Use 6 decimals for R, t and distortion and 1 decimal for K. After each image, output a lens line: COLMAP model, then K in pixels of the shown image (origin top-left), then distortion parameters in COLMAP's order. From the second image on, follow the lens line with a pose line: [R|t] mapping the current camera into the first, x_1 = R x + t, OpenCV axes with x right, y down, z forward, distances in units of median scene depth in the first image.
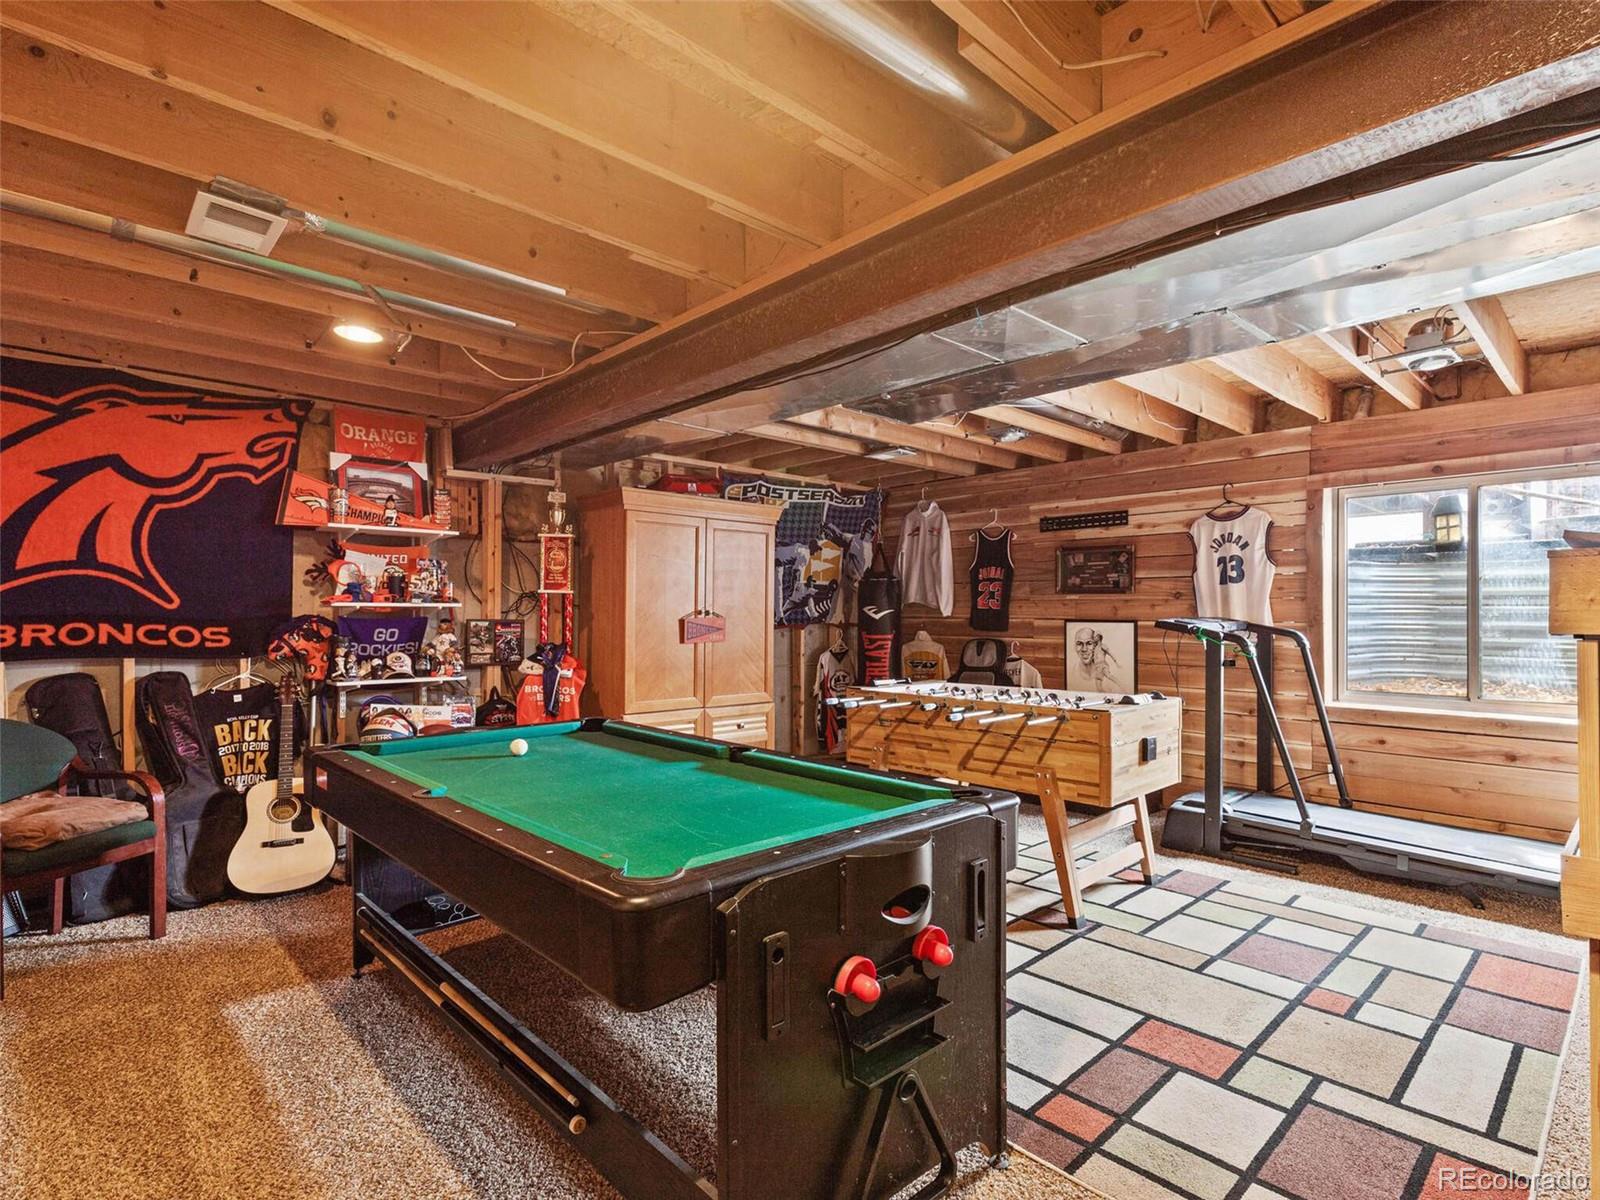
lens RADIAL K [[811.3, 0, 809.5], [0, 811.3, 610.2], [0, 0, 1]] dist [0.010296, -0.002263]
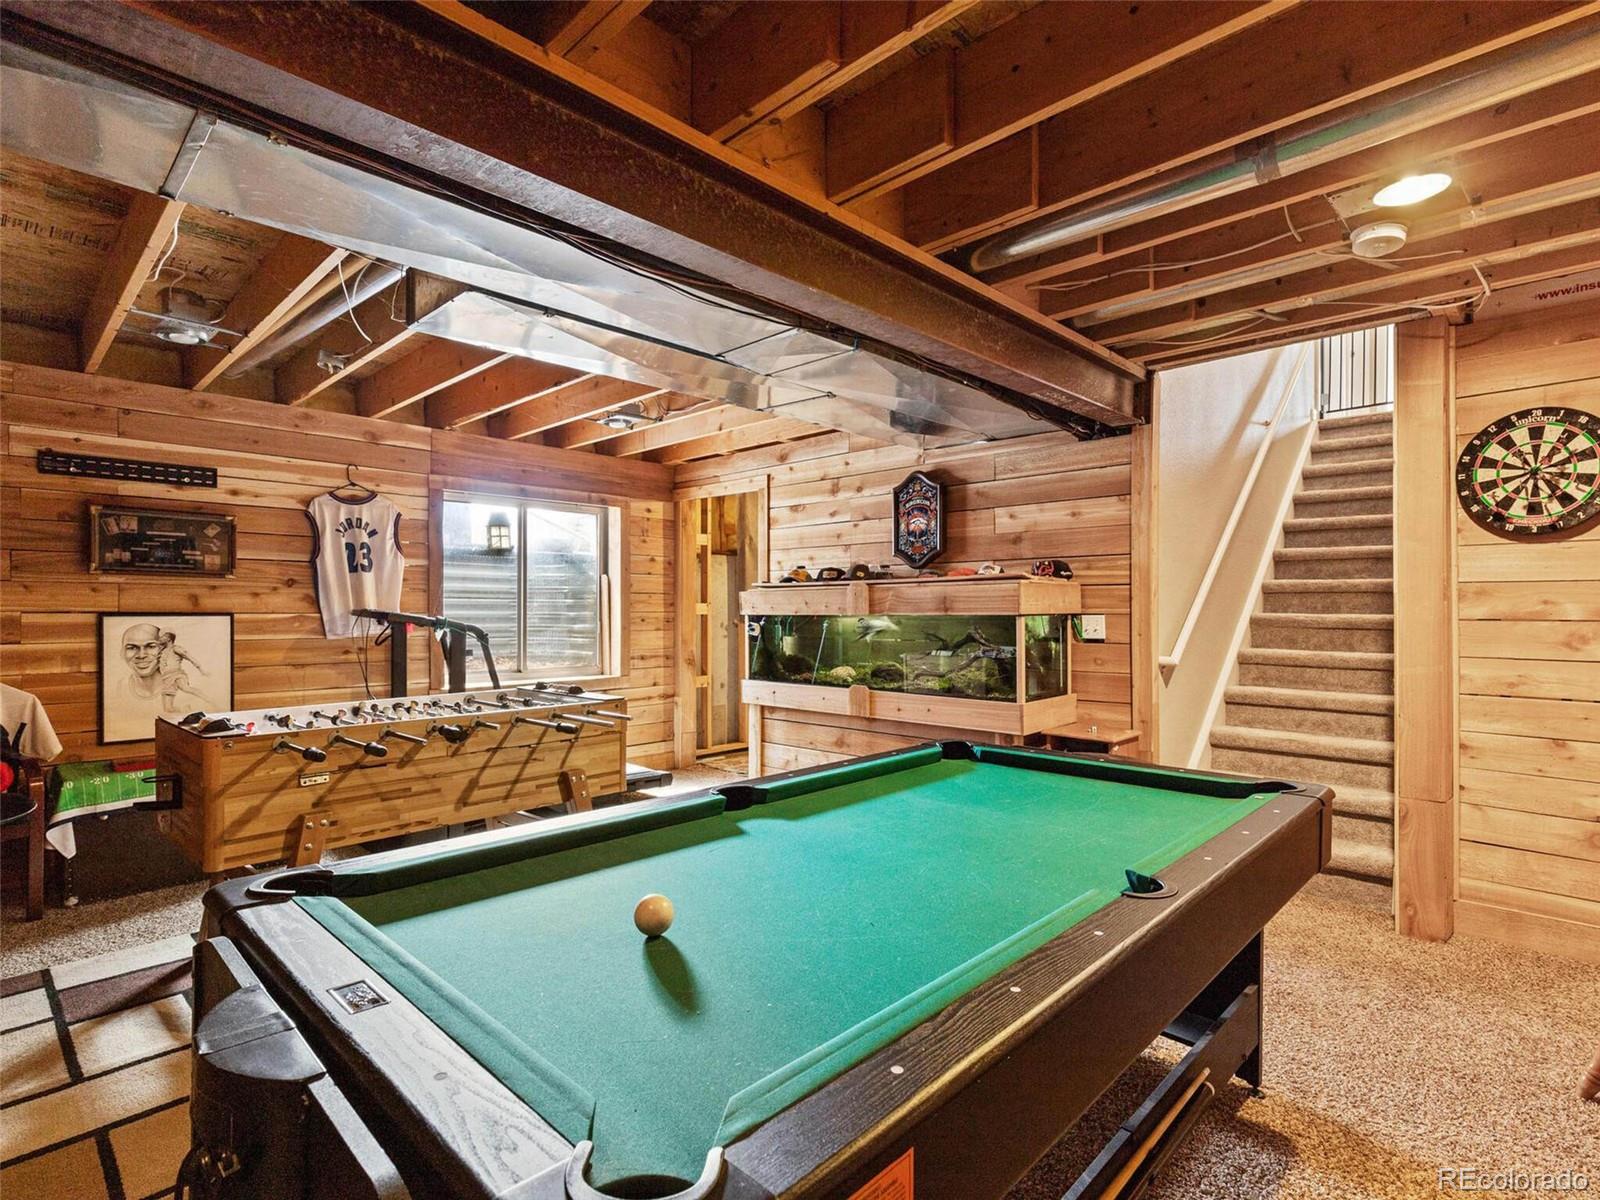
lens RADIAL K [[811.3, 0, 808.7], [0, 811.3, 601.9], [0, 0, 1]] dist [0.010296, -0.002263]
pose [[-0.053732, 0.005273, 0.998541, -0.438700], [-0.006003, 0.999966, -0.005603, 0.003441], [-0.998537, -0.006295, -0.053698, 0.525368]]
